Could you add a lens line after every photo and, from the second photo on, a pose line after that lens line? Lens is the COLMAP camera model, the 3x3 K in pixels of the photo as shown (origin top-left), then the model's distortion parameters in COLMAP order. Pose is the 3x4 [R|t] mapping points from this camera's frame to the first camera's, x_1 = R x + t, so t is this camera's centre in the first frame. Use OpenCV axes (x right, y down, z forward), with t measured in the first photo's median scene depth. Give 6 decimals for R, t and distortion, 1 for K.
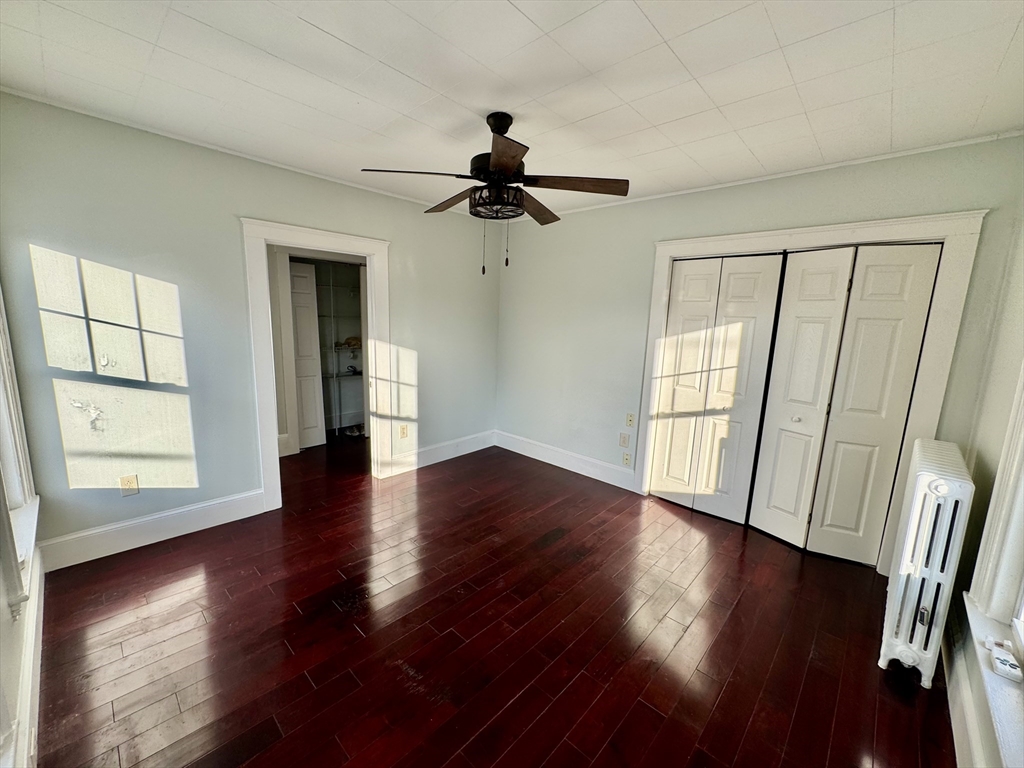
lens RADIAL K [[408.3, 0, 512.3], [0, 408.3, 384.5], [0, 0, 1]] dist [-0.005336, 0.000671]
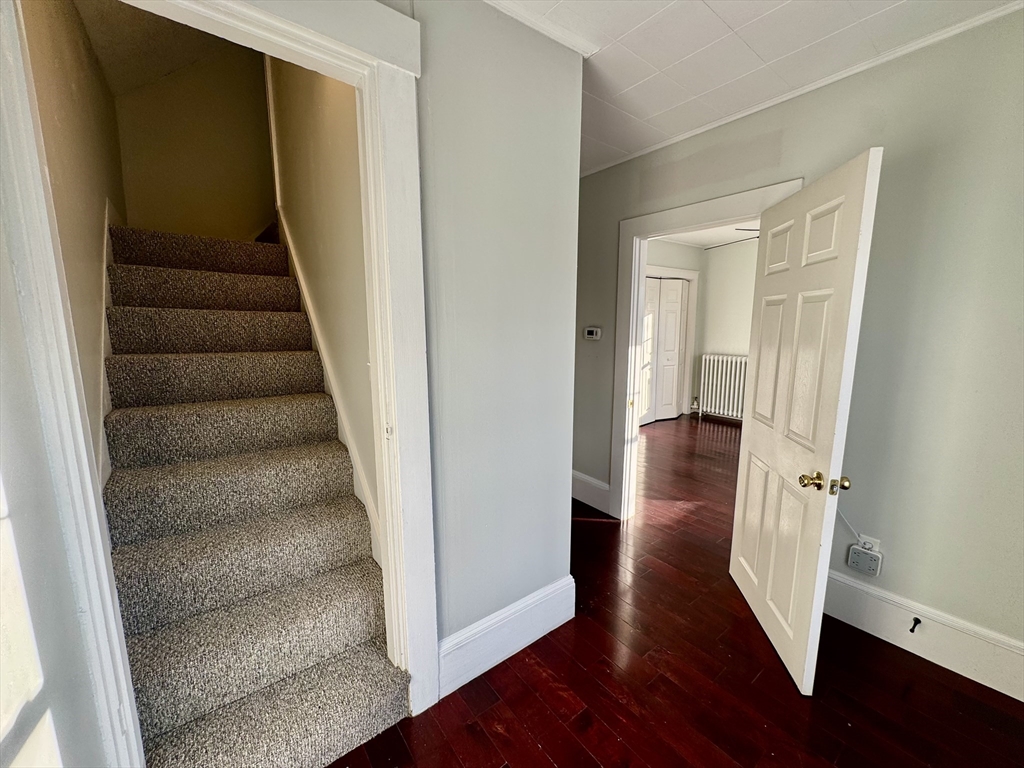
lens RADIAL K [[408.3, 0, 514.5], [0, 408.3, 390.1], [0, 0, 1]] dist [-0.005336, 0.000671]
pose [[0.160339, -0.200740, 0.966434, -1.301569], [0.170393, 0.970032, 0.173218, -0.227895], [-0.972244, 0.136900, 0.189739, 1.220129]]
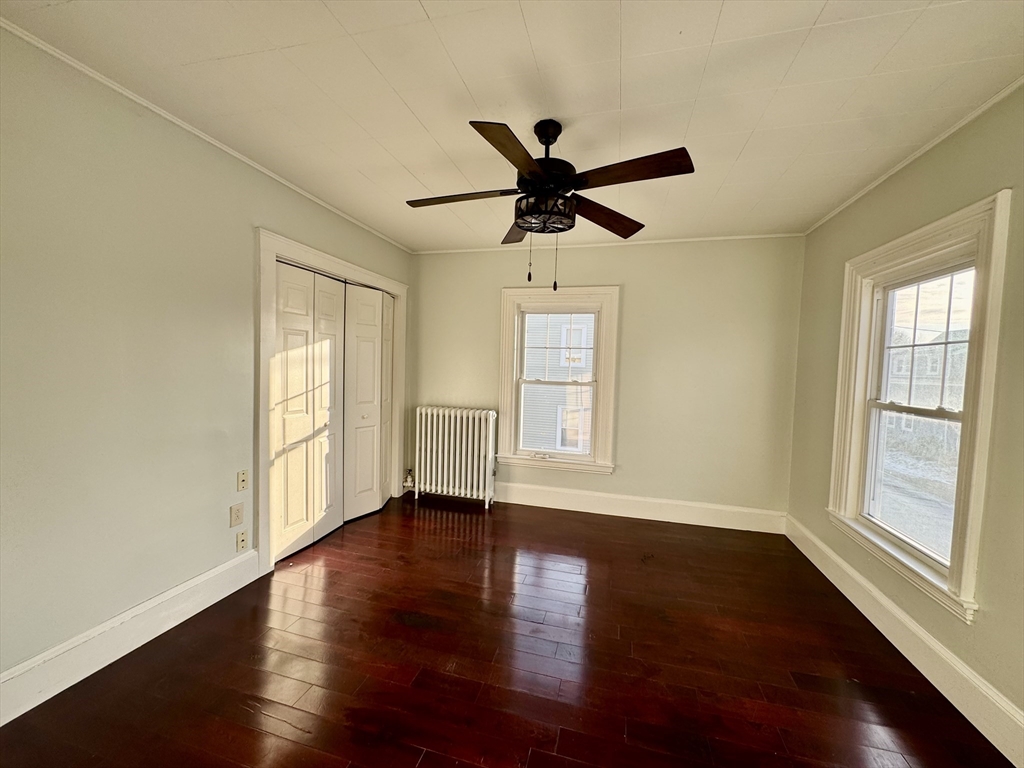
lens RADIAL K [[408.3, 0, 516.9], [0, 408.3, 382.4], [0, 0, 1]] dist [-0.005336, 0.000671]
pose [[-0.479927, -0.089499, 0.872731, -0.555344], [0.086625, 0.985087, 0.148657, -0.147586], [-0.873021, 0.146945, -0.465017, 1.015716]]
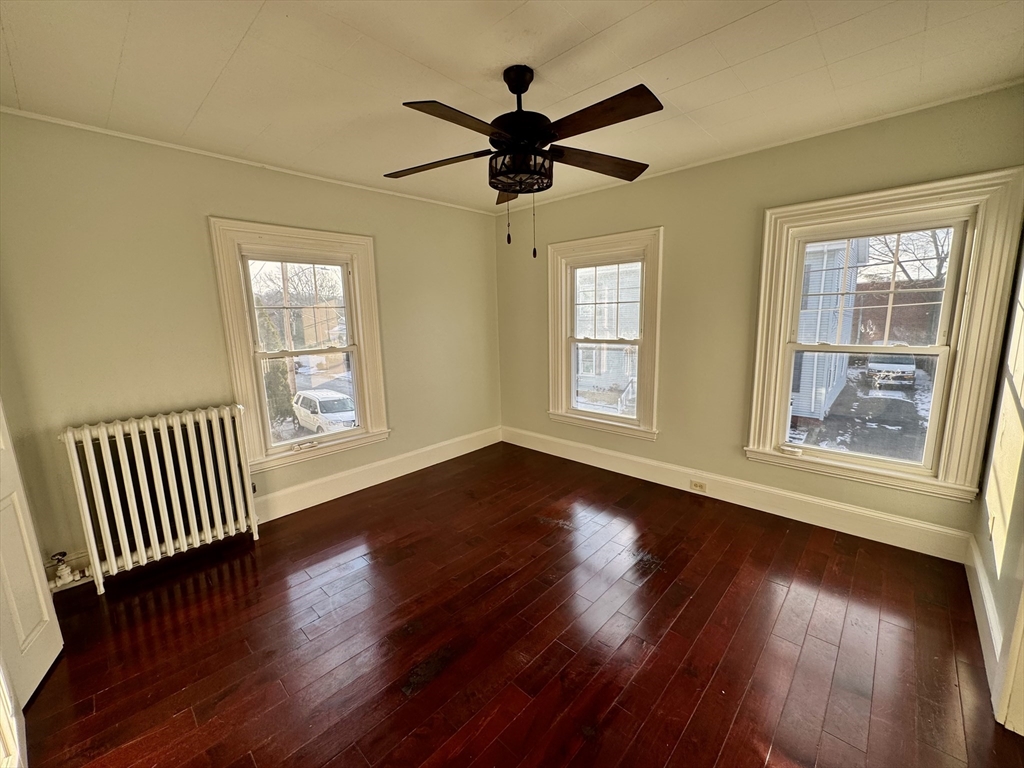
lens RADIAL K [[408.3, 0, 514.8], [0, 408.3, 386.9], [0, 0, 1]] dist [-0.005336, 0.000671]
pose [[-0.999894, -0.012942, -0.006608, -0.023367], [-0.014383, 0.946299, 0.322971, -0.198627], [0.002073, 0.323032, -0.946386, 1.299818]]
